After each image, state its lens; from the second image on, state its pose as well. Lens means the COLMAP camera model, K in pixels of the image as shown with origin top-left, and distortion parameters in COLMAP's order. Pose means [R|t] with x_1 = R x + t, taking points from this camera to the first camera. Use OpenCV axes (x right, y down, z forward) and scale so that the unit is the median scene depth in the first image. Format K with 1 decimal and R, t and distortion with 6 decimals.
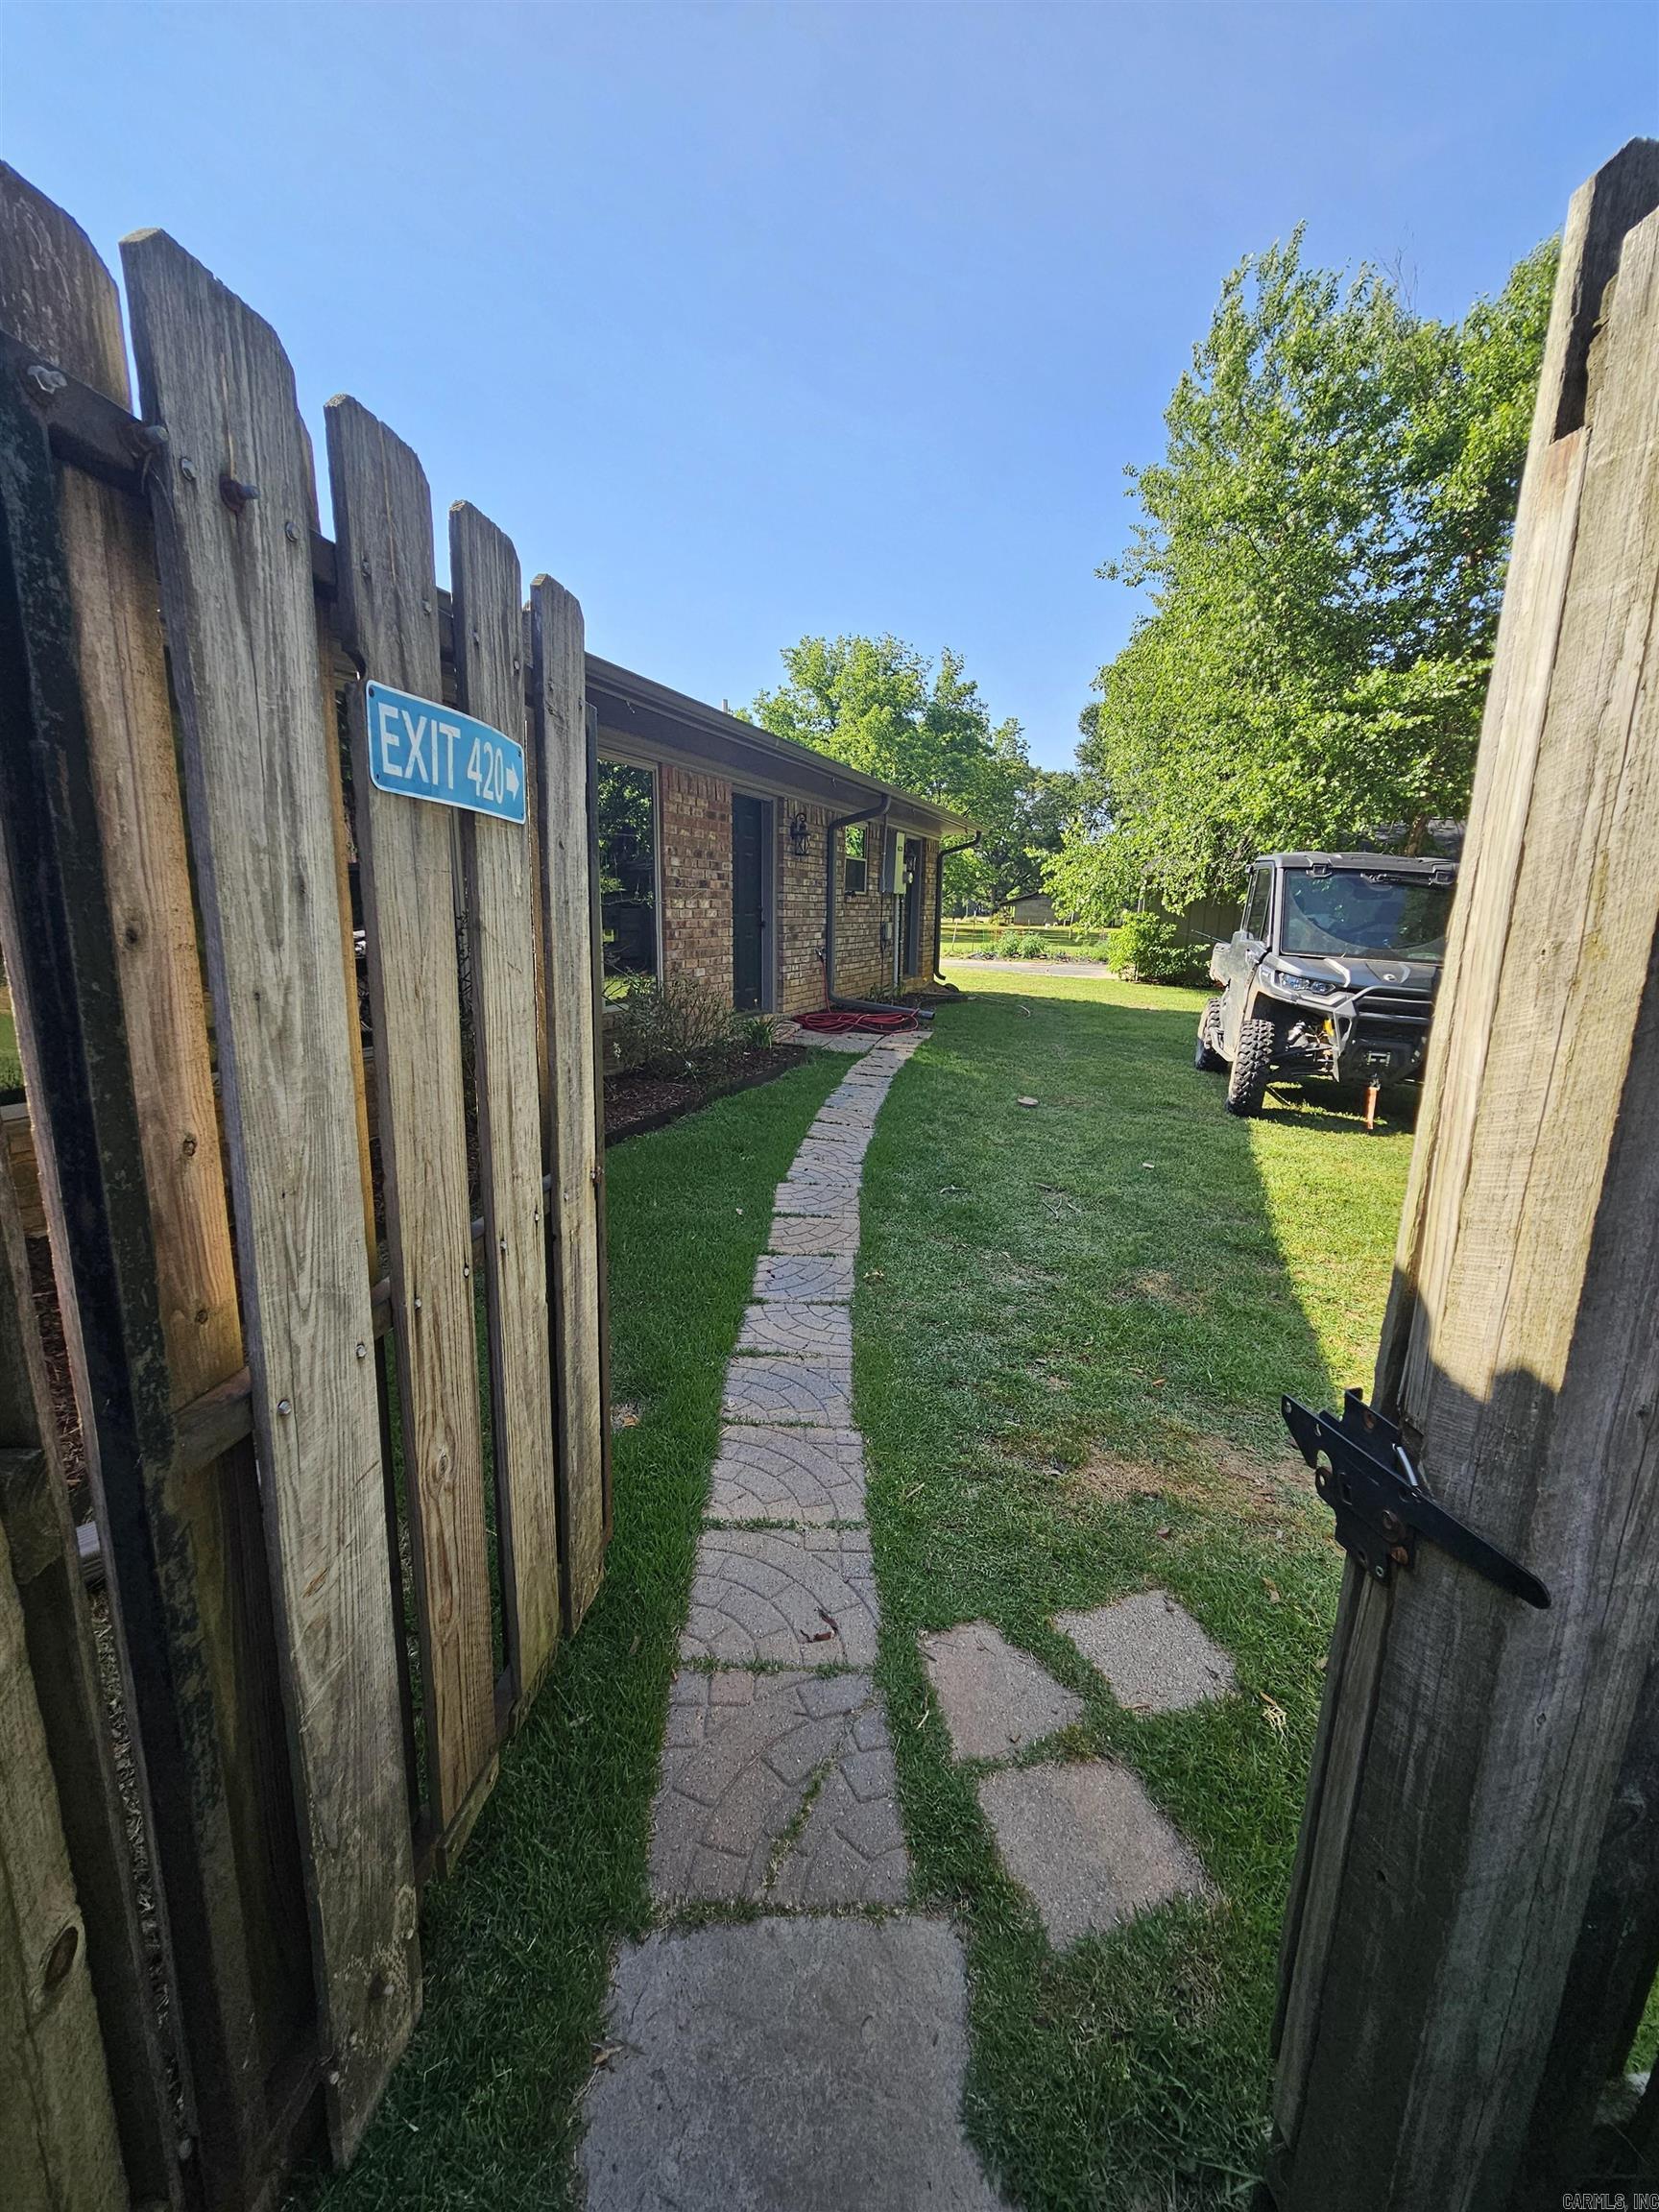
lens RADIAL K [[904.2, 0, 828.8], [0, 904.2, 1097.1], [0, 0, 1]] dist [-0.001894, 0.000242]
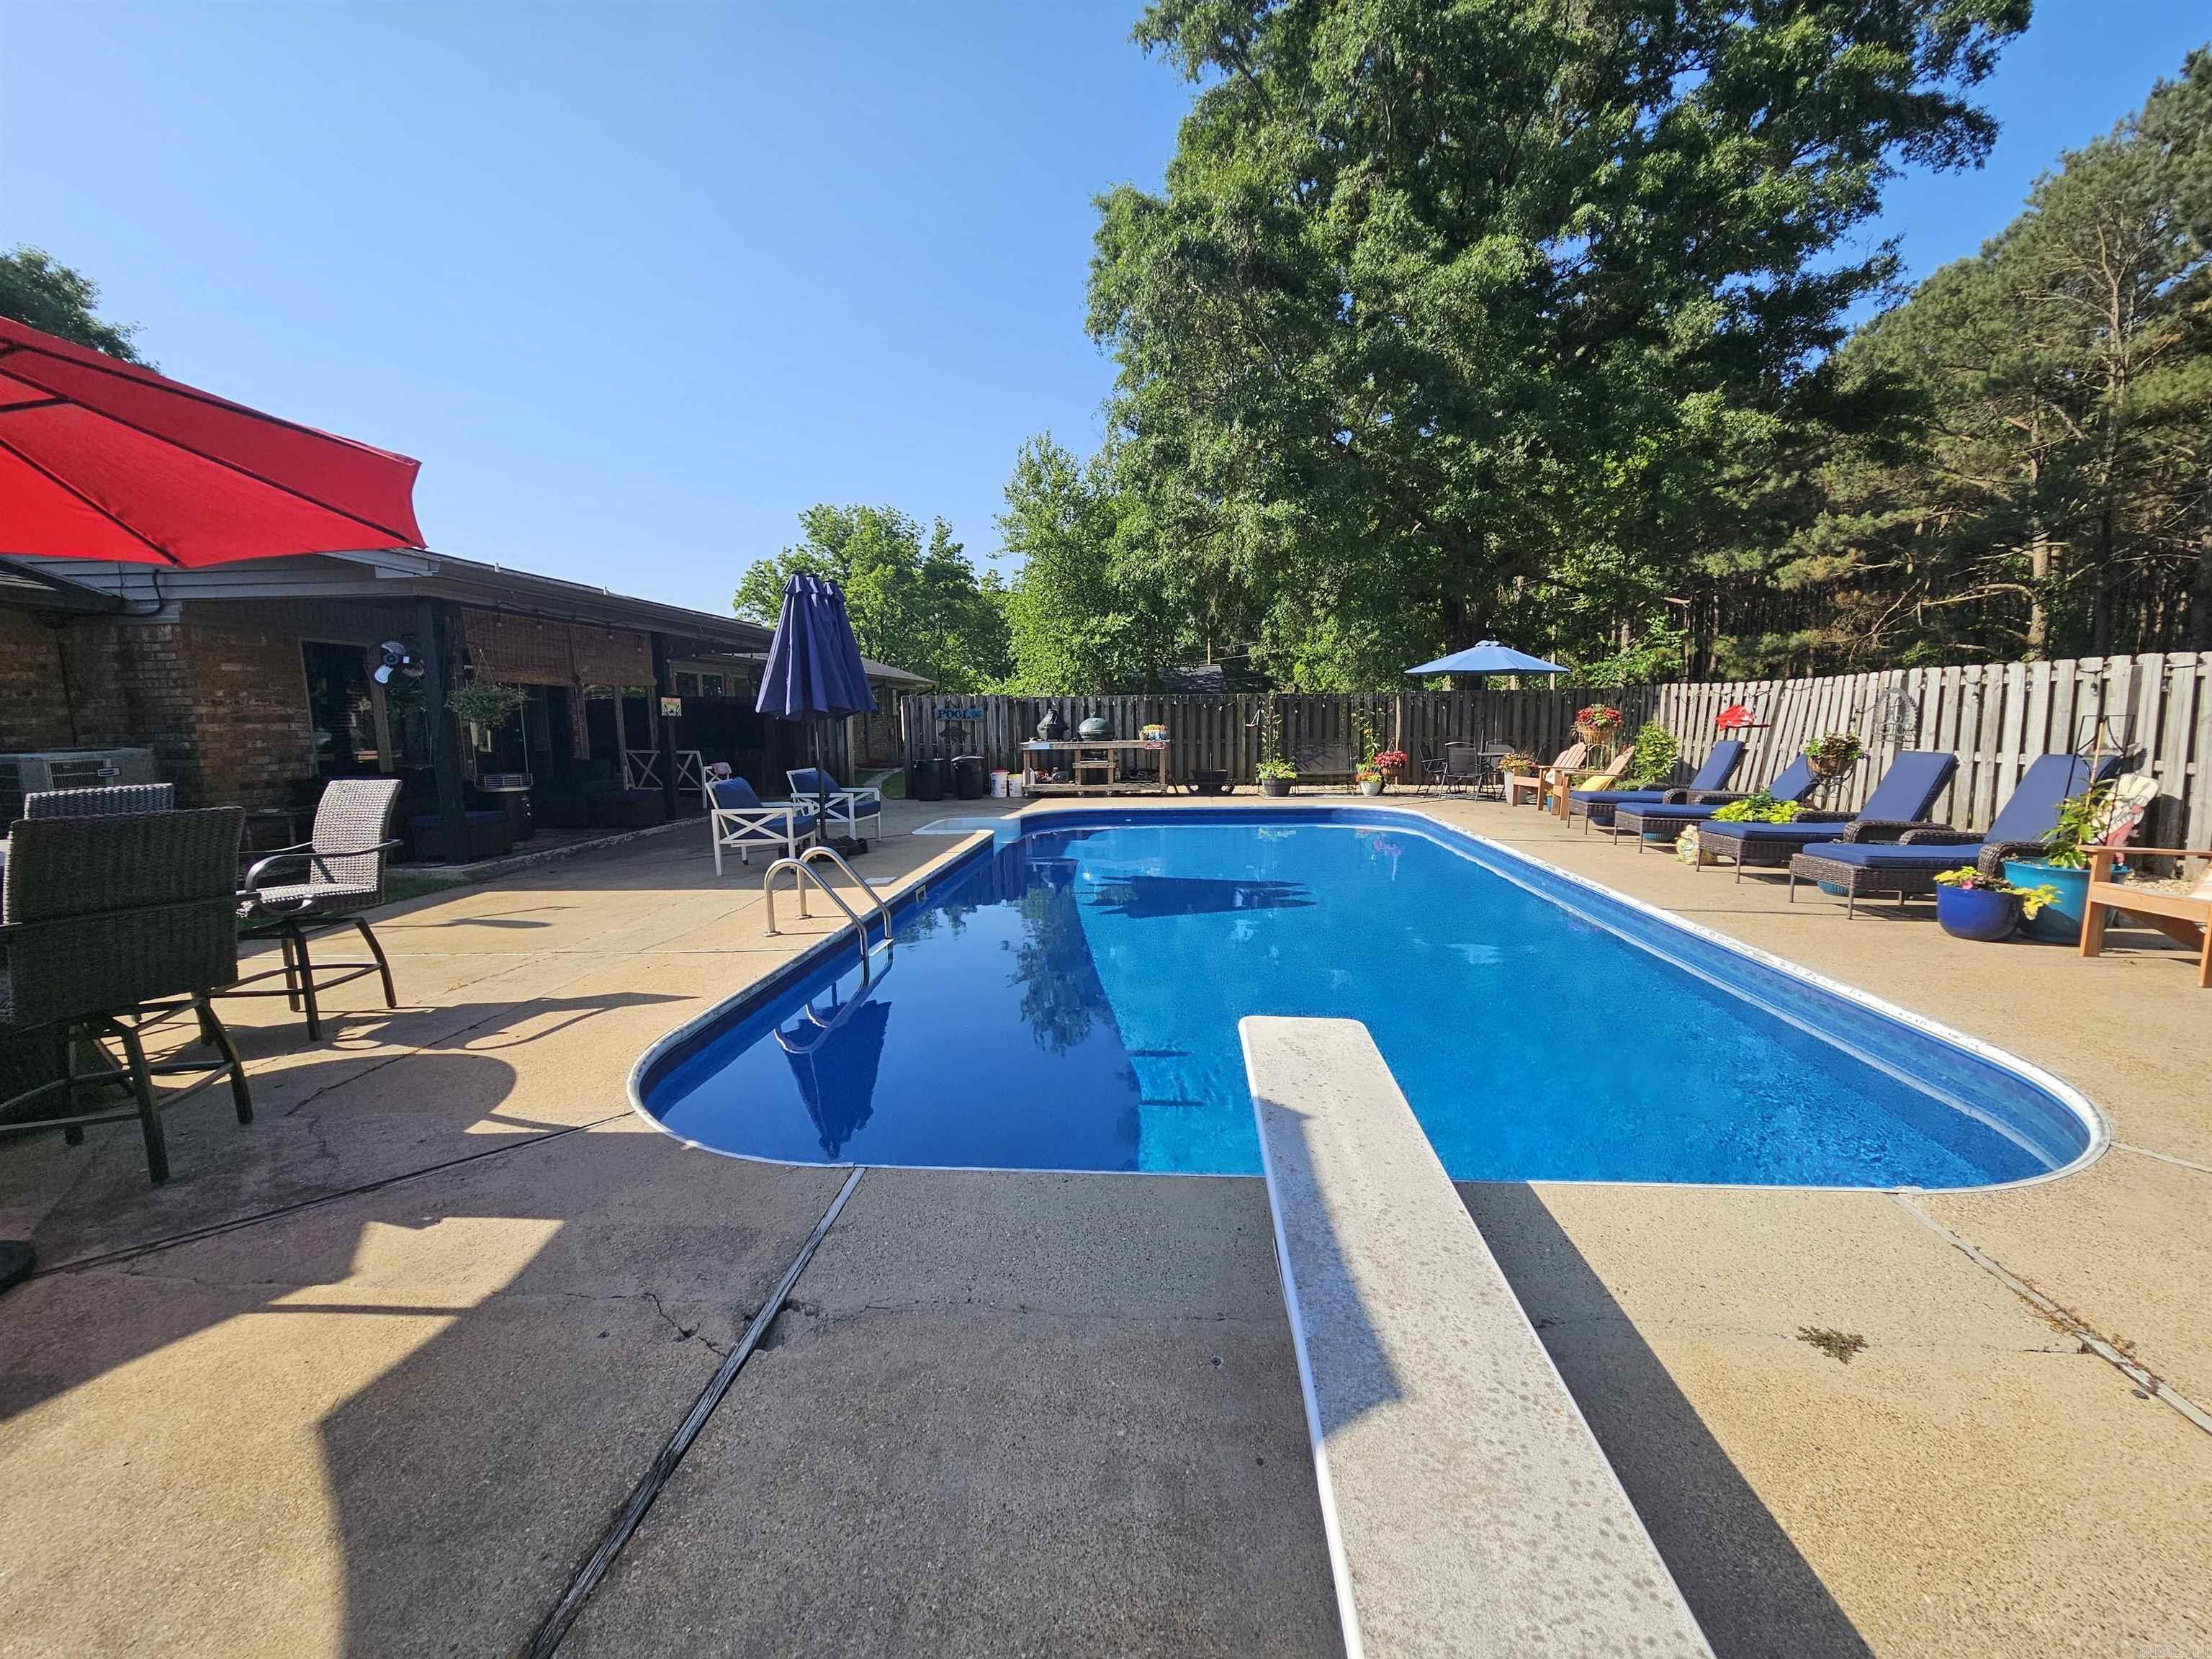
lens RADIAL K [[904.2, 0, 1108.5], [0, 904.2, 827.6], [0, 0, 1]] dist [-0.001894, 0.000242]
pose [[0.960892, -0.059387, 0.270479, -0.005570], [0.082953, 0.993610, -0.076535, 0.049752], [-0.264205, 0.095979, 0.959679, -0.236390]]
